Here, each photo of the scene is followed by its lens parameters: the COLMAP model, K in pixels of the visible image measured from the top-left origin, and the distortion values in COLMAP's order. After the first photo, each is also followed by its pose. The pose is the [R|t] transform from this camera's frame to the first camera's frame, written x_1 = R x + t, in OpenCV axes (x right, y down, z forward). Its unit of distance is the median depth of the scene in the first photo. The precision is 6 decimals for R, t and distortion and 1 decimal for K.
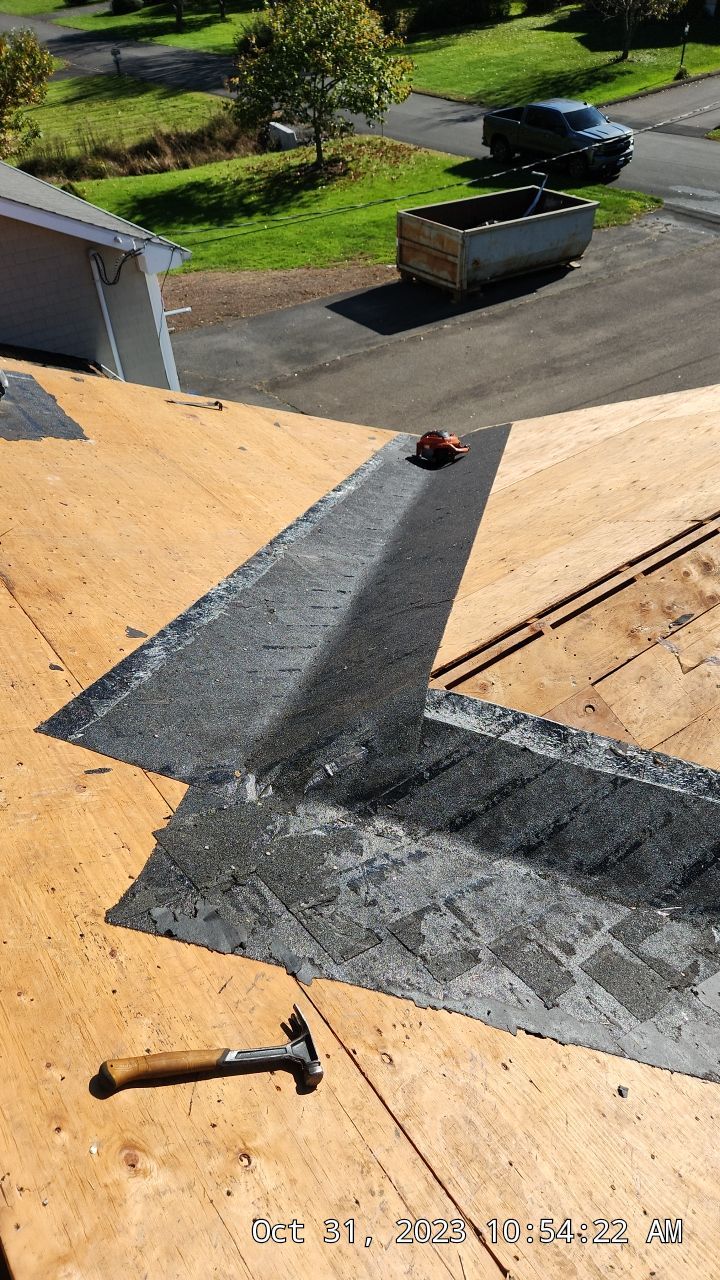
lens RADIAL K [[857.9, 0, 360.0], [0, 857.9, 640.0], [0, 0, 1]] dist [0.085682, -0.068188]
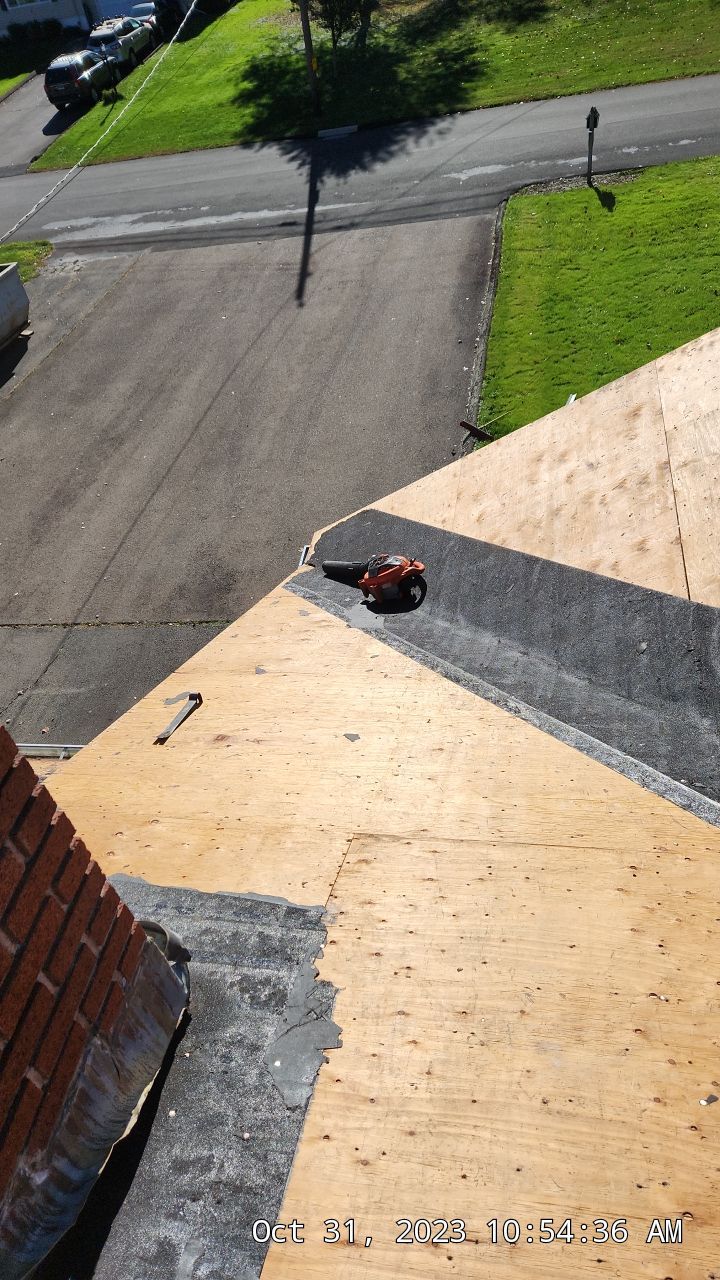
lens RADIAL K [[857.9, 0, 360.0], [0, 857.9, 640.0], [0, 0, 1]] dist [0.085682, -0.068188]
pose [[0.710880, -0.534109, 0.457578, -0.104595], [0.546687, 0.828943, 0.118268, -0.095994], [-0.442474, 0.166077, 0.881269, 0.117194]]
